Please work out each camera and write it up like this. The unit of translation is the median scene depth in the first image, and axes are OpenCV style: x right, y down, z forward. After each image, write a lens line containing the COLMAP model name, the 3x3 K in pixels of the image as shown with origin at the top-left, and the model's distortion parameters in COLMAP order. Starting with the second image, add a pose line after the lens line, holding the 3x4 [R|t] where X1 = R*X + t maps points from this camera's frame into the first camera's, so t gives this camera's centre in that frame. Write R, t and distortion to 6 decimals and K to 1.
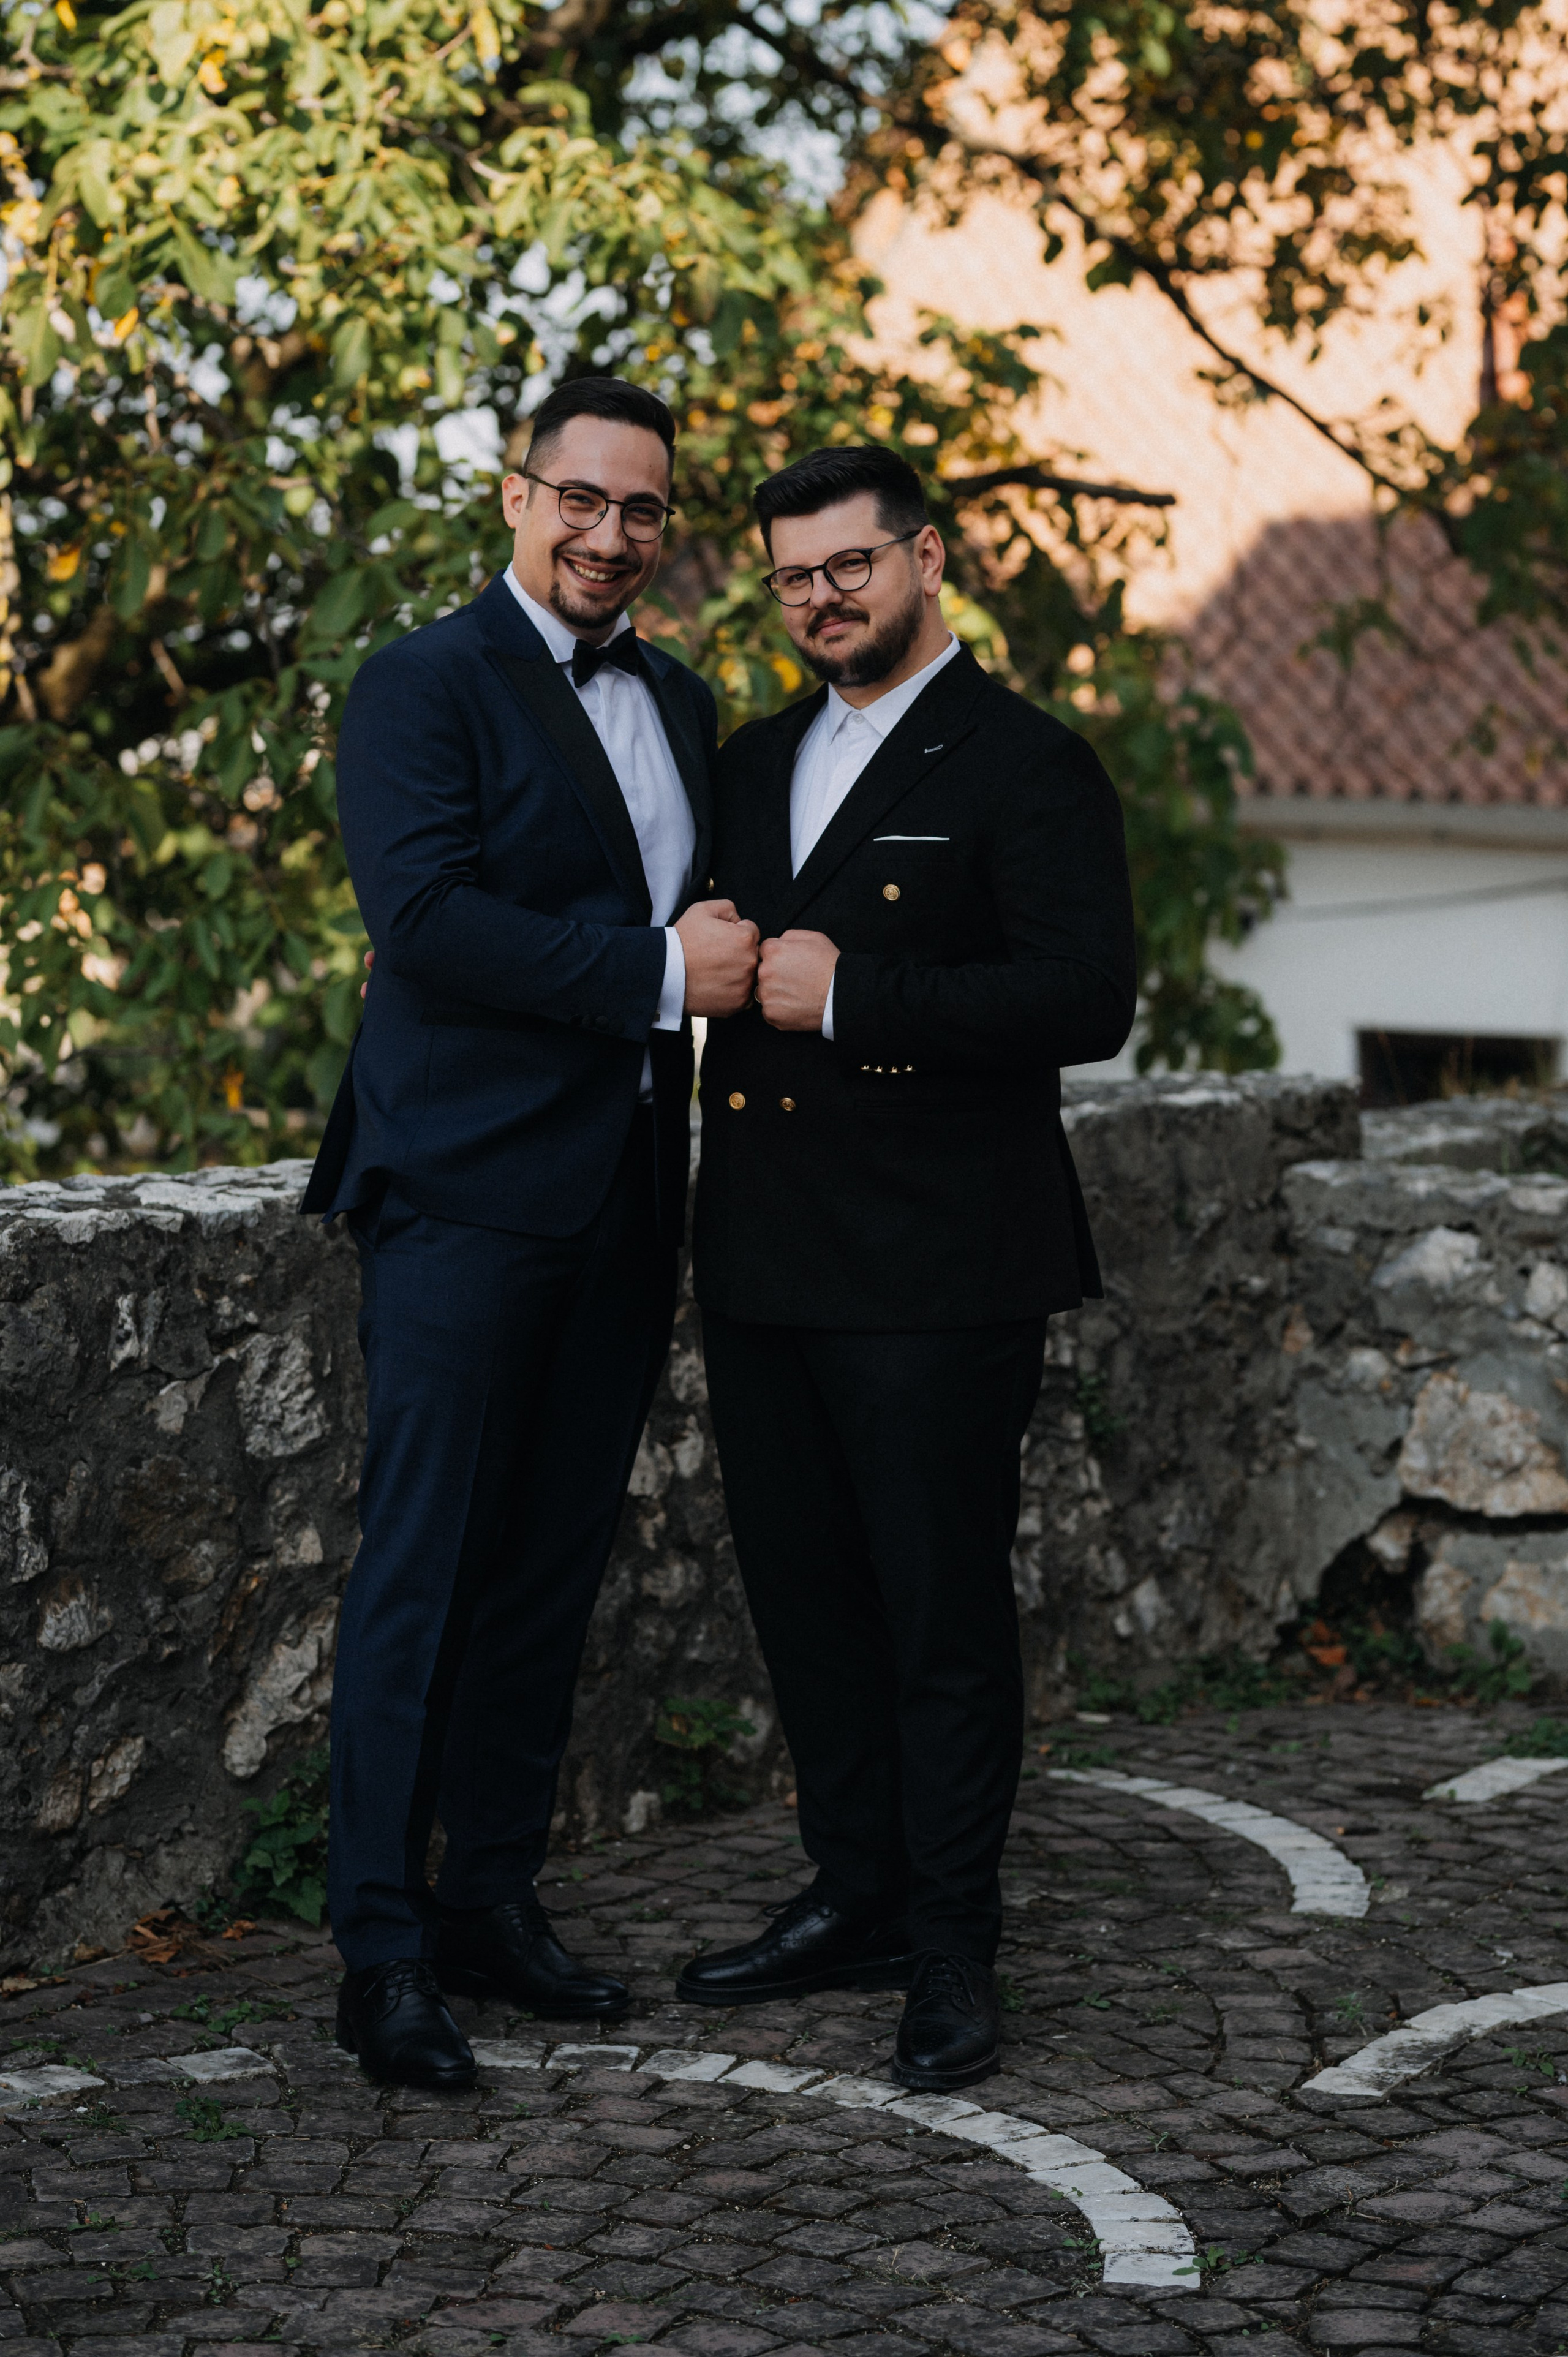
lens RADIAL K [[6327.6, 0, 784.0], [0, 6327.6, 1178.5], [0, 0, 1]] dist [0.003493, -0.829941]
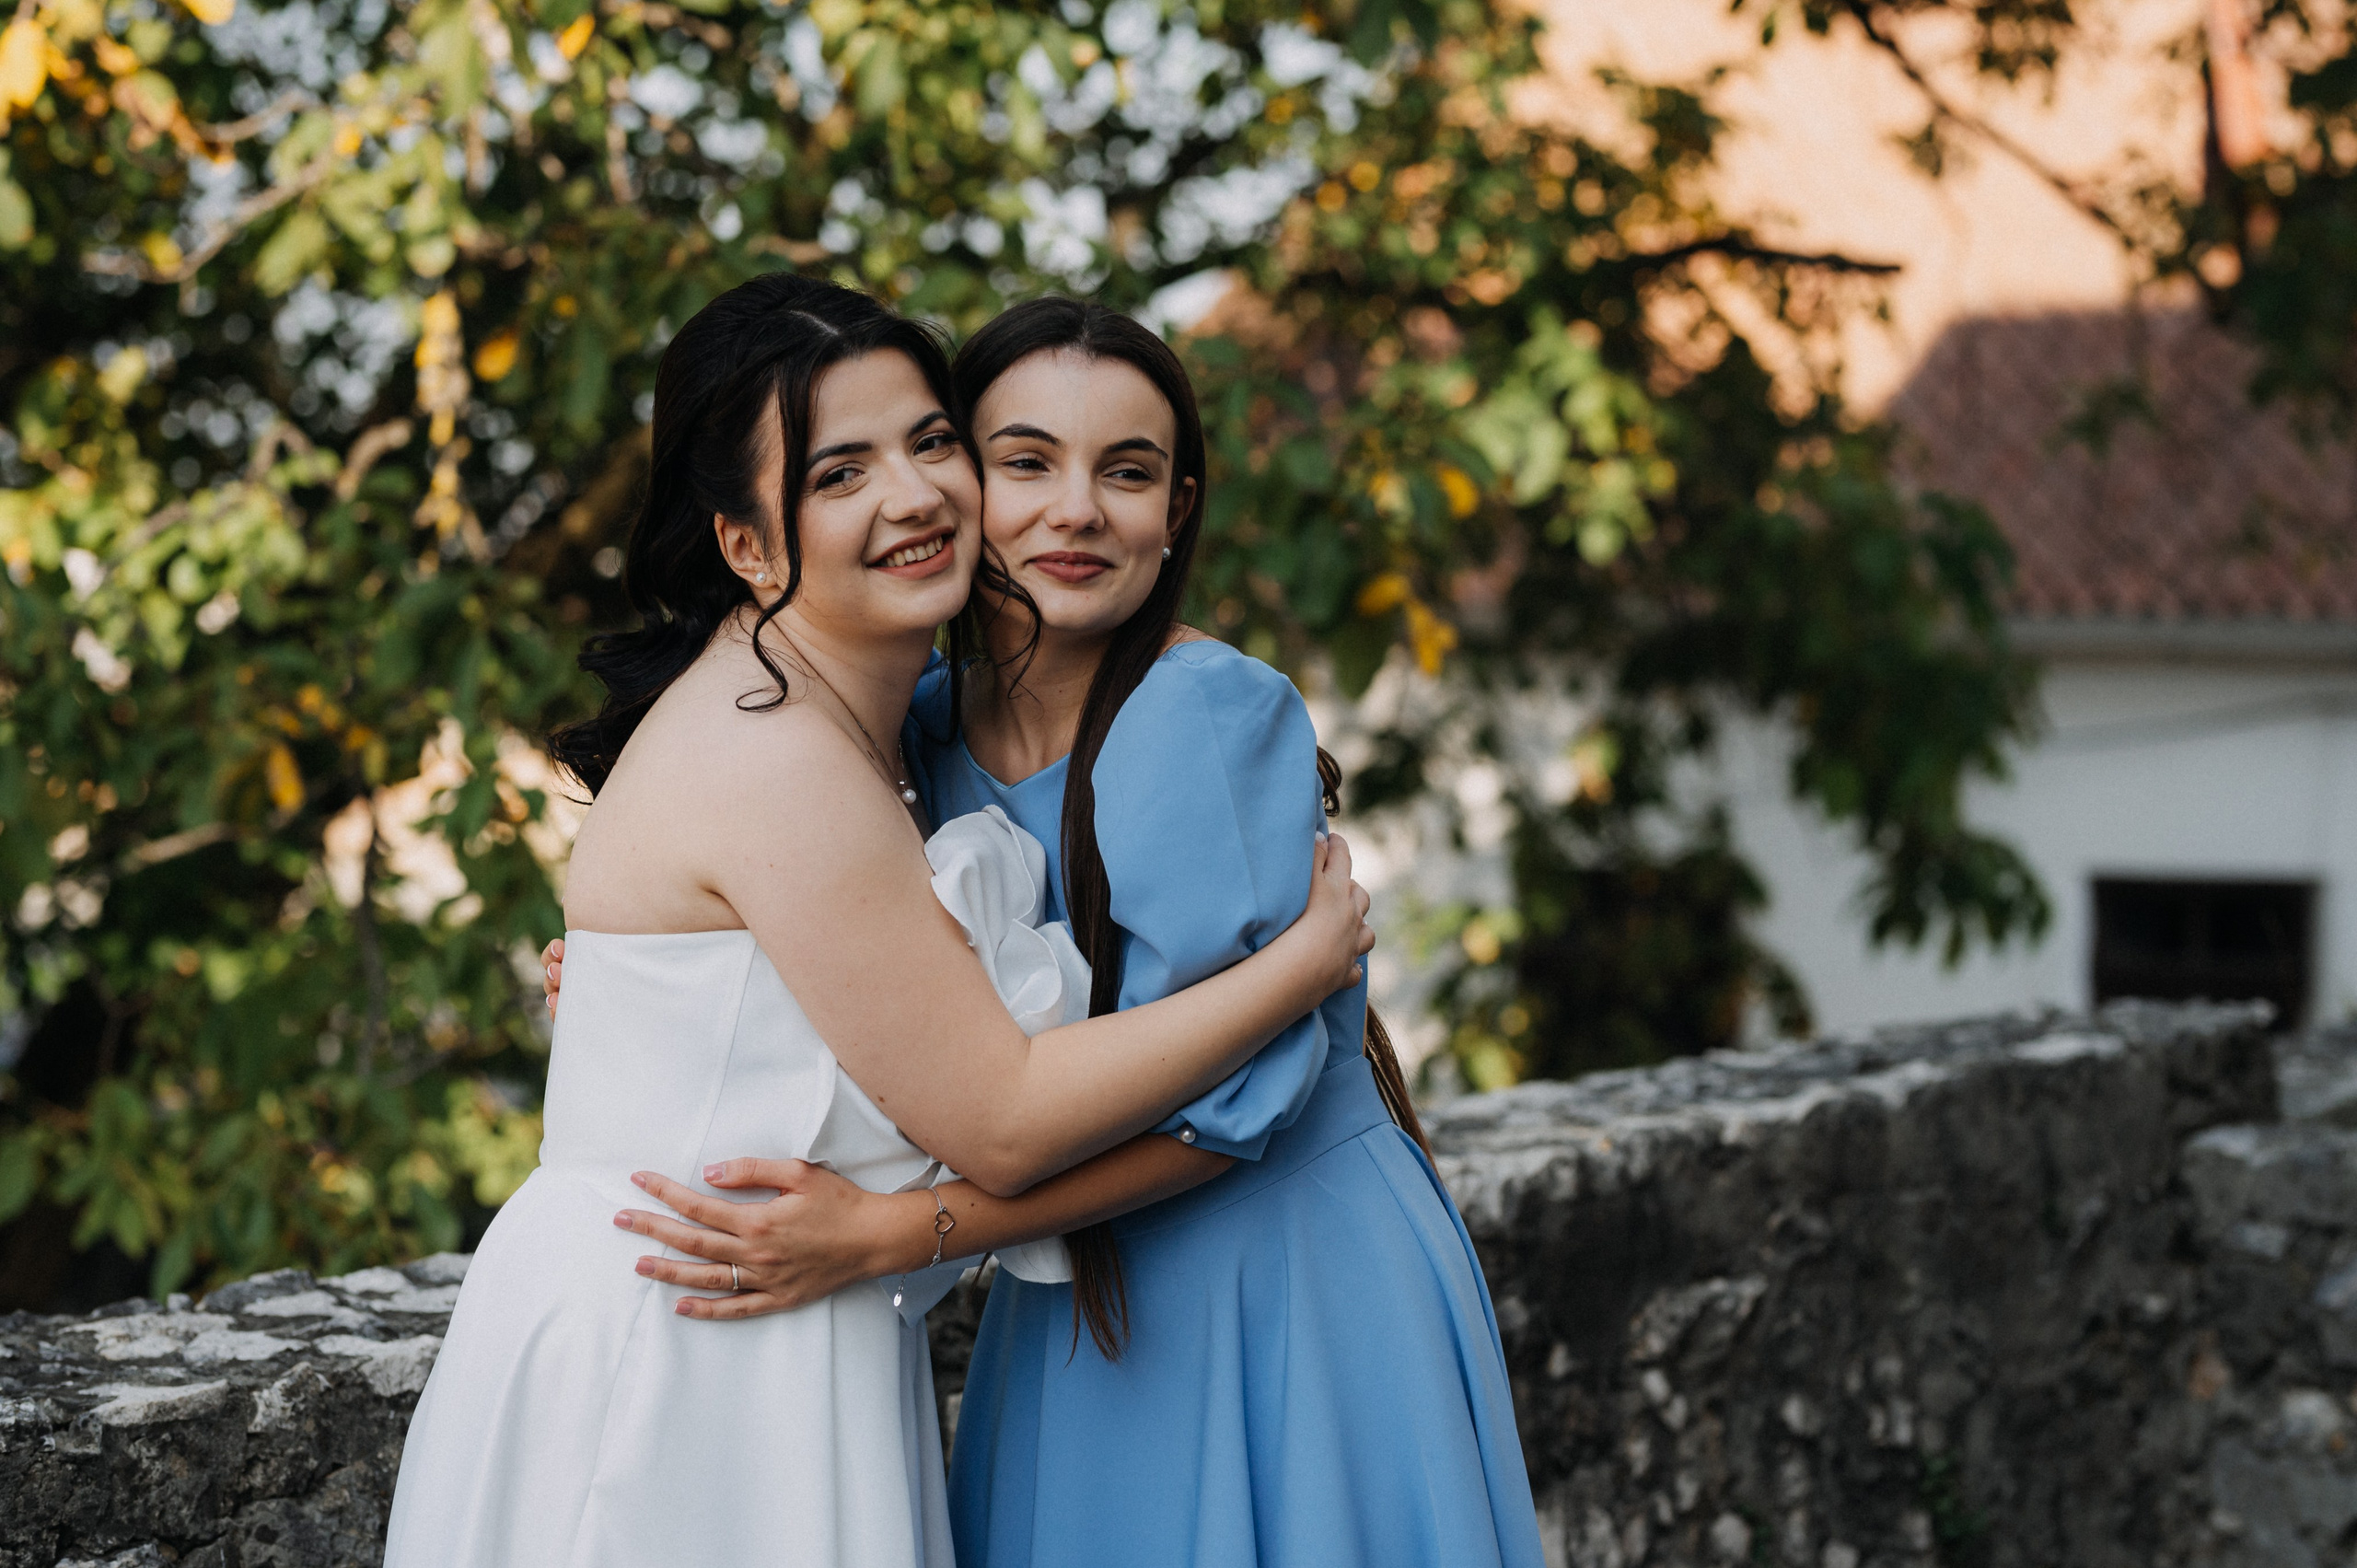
lens RADIAL K [[6327.8, 0, 1170.6], [0, 6327.8, 707.0], [0, 0, 1]] dist [0.003493, -0.829941]
pose [[0.998906, -0.024775, -0.039660, -0.006586], [0.022885, 0.998612, -0.047429, -0.020221], [0.040780, 0.046470, 0.998087, 0.286108]]
